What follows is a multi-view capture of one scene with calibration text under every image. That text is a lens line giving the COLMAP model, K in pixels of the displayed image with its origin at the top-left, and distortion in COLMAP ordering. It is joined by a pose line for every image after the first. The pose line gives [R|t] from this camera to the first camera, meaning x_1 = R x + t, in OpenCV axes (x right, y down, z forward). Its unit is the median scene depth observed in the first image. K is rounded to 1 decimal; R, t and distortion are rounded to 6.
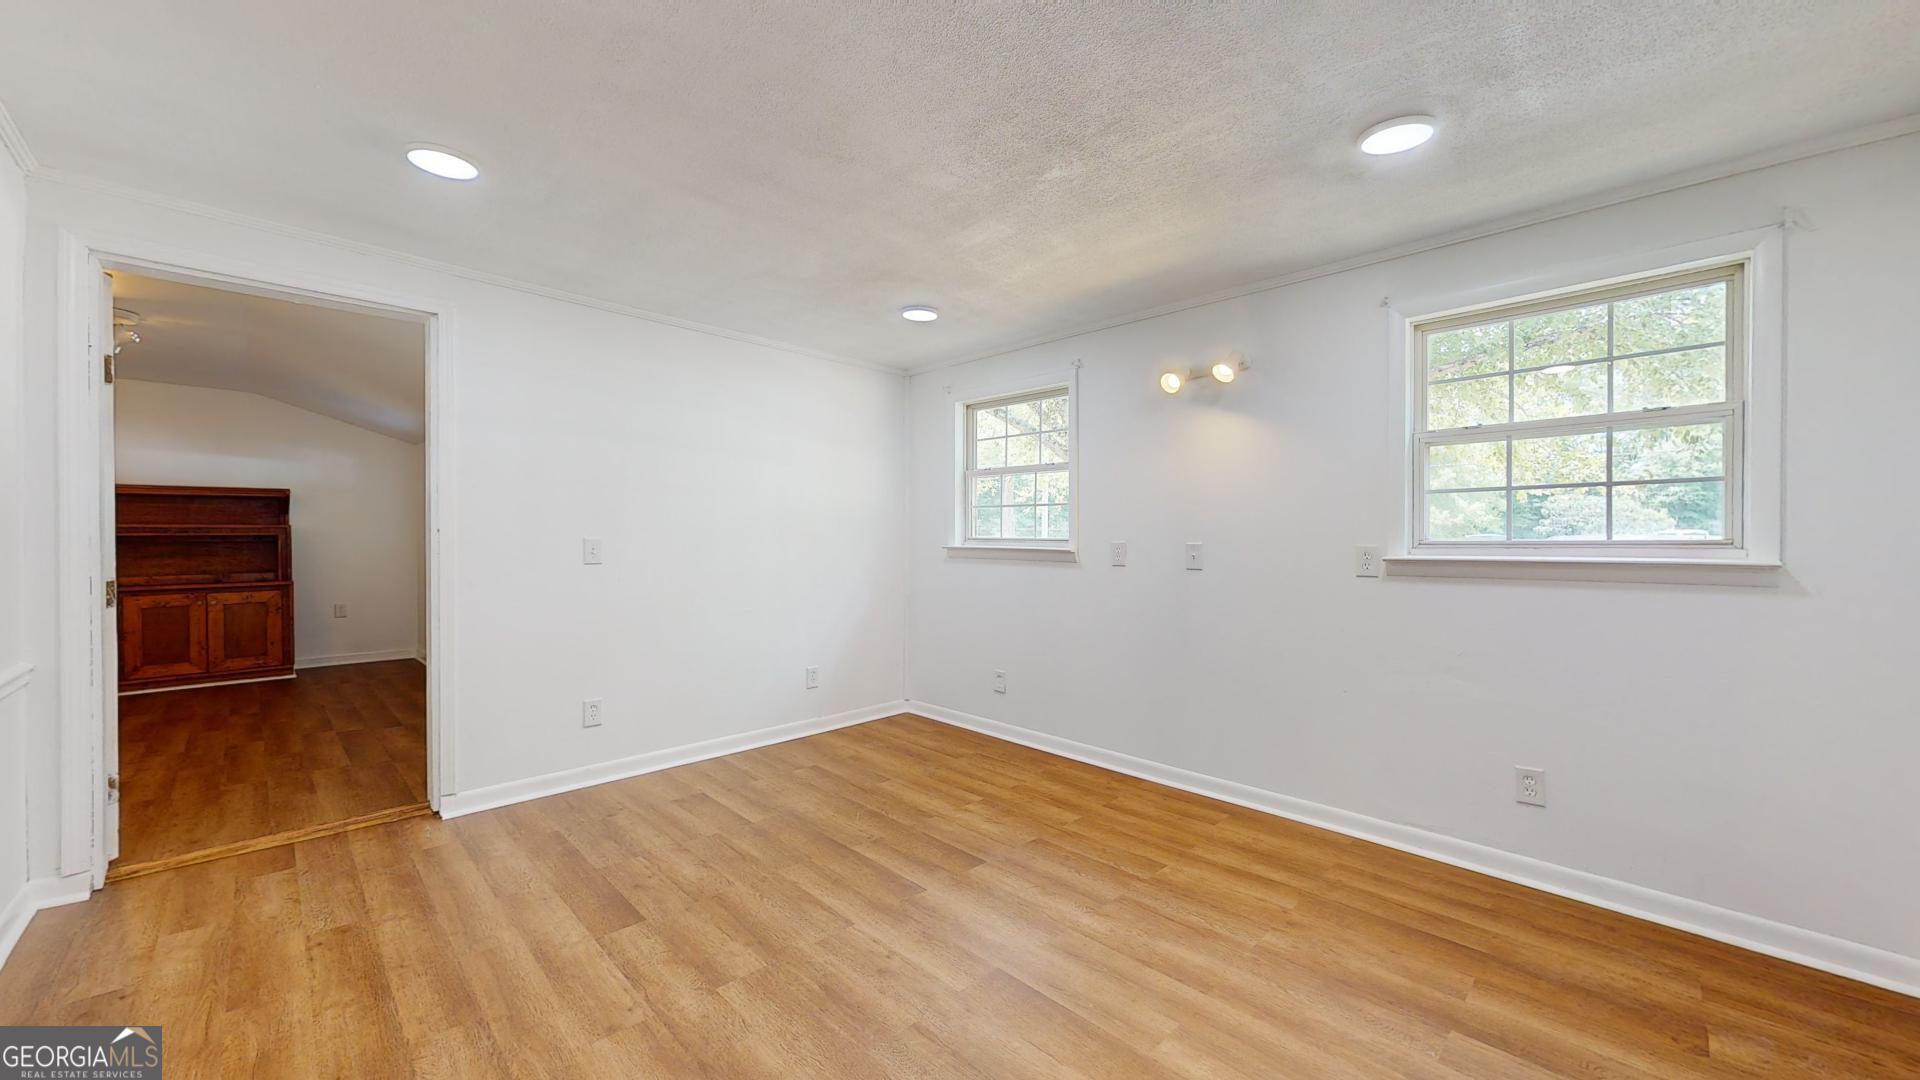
lens RADIAL K [[703.1, 0, 959.9], [0, 703.1, 539.9], [0, 0, 1]] dist [0.000571, -0.000194]
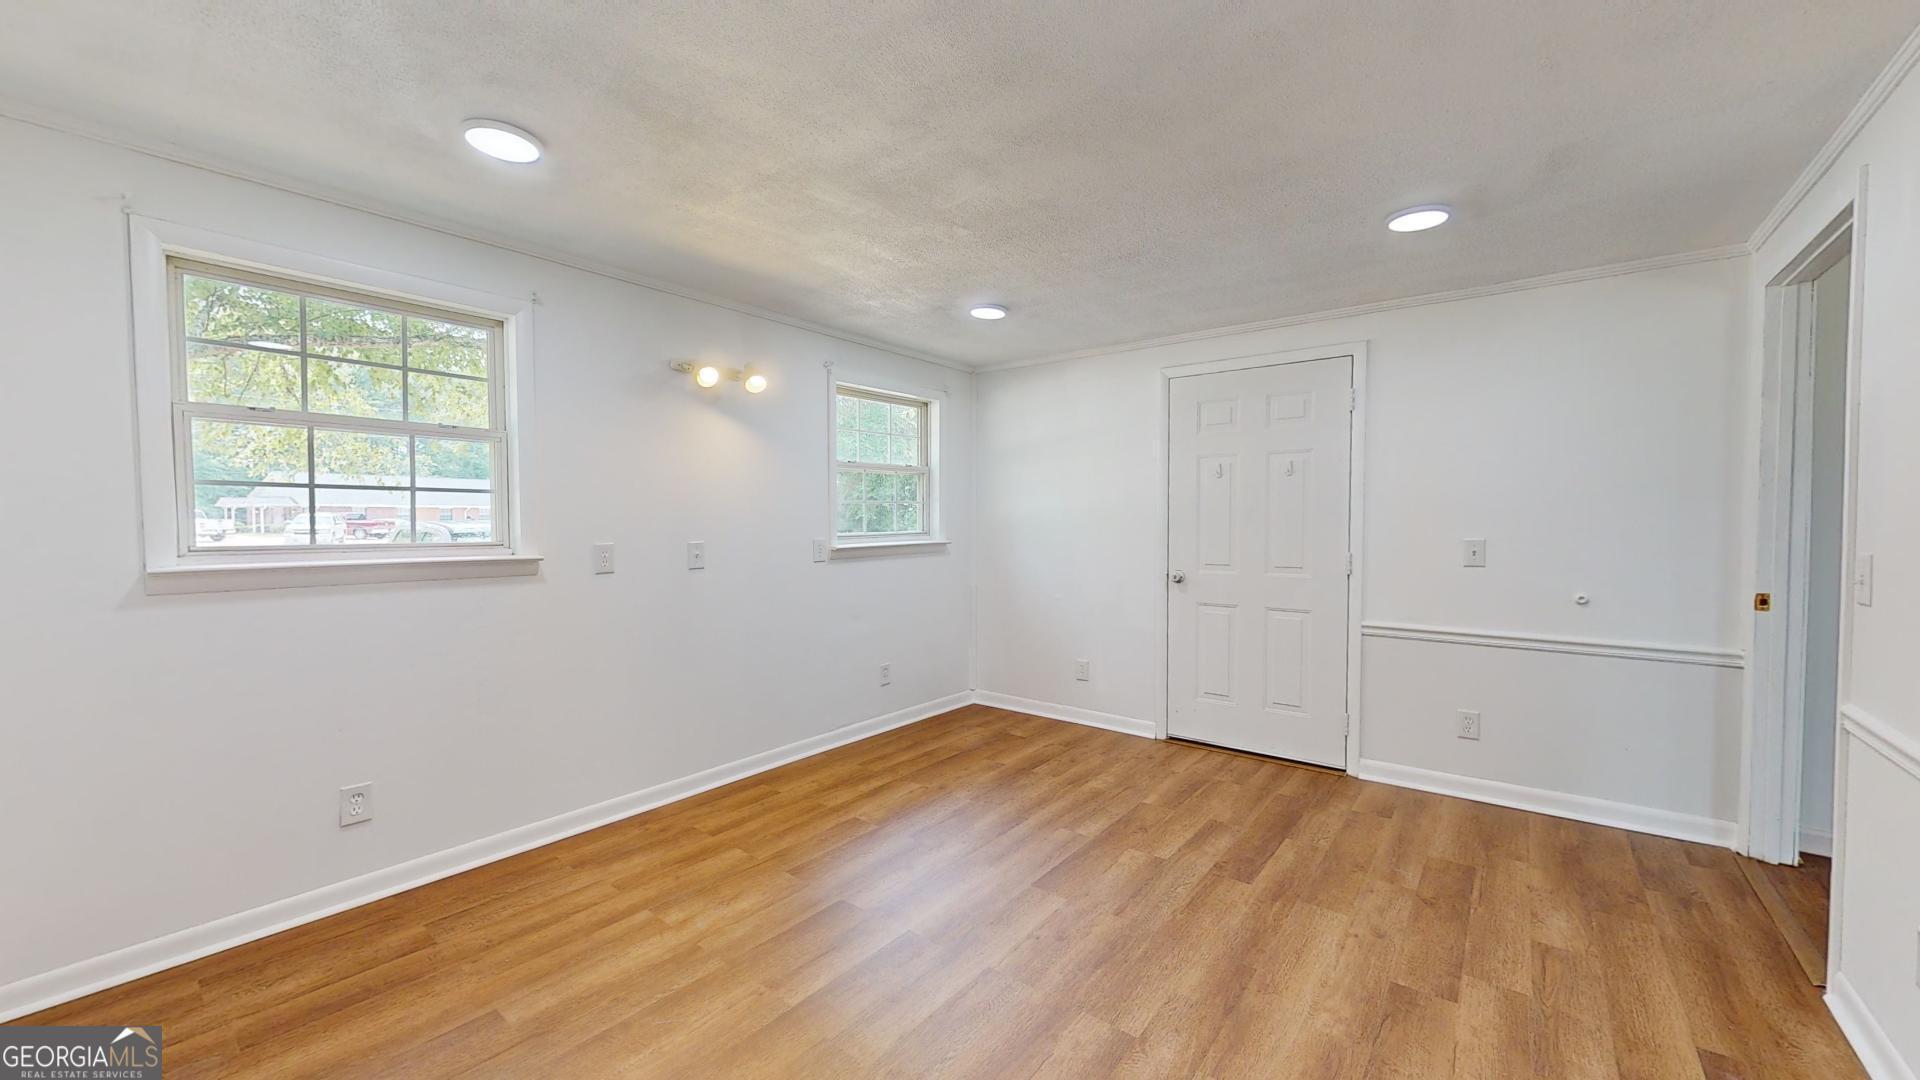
lens RADIAL K [[703.1, 0, 956.4], [0, 703.1, 542.4], [0, 0, 1]] dist [0.000571, -0.000194]
pose [[-0.113151, -0.030710, 0.993103, -0.926602], [0.011142, 0.999420, 0.032175, -0.030241], [-0.993515, 0.014706, -0.112743, 1.017340]]
